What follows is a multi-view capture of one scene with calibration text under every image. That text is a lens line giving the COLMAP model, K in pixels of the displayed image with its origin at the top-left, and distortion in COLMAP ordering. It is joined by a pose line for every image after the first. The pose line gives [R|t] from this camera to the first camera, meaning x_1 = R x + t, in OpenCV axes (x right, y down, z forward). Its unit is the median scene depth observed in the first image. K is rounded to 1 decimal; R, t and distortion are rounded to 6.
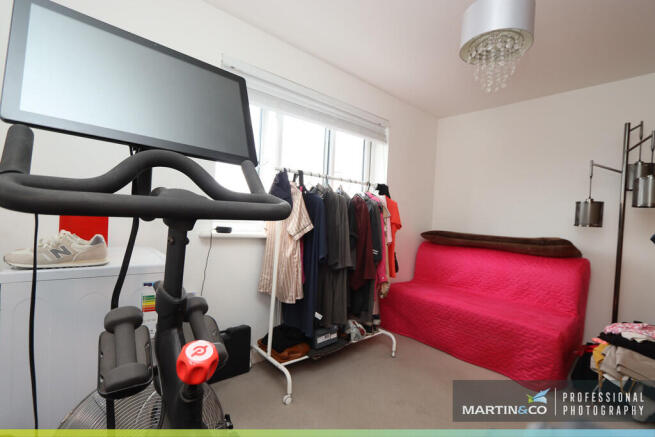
lens RADIAL K [[302.0, 0, 332.7], [0, 302.0, 219.1], [0, 0, 1]] dist [-0.014847, 0.000028]
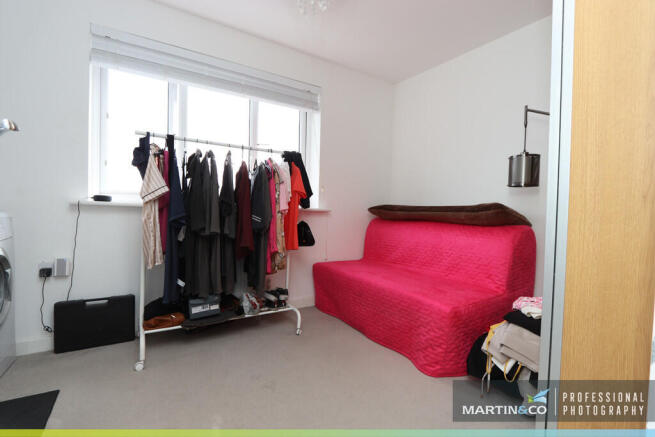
lens RADIAL K [[302.0, 0, 325.8], [0, 302.0, 217.8], [0, 0, 1]] dist [-0.014847, 0.000028]
pose [[0.988925, -0.024412, -0.146393, 0.440915], [0.026240, 0.999600, 0.010572, 0.091636], [0.146076, -0.014296, 0.989170, 0.098206]]
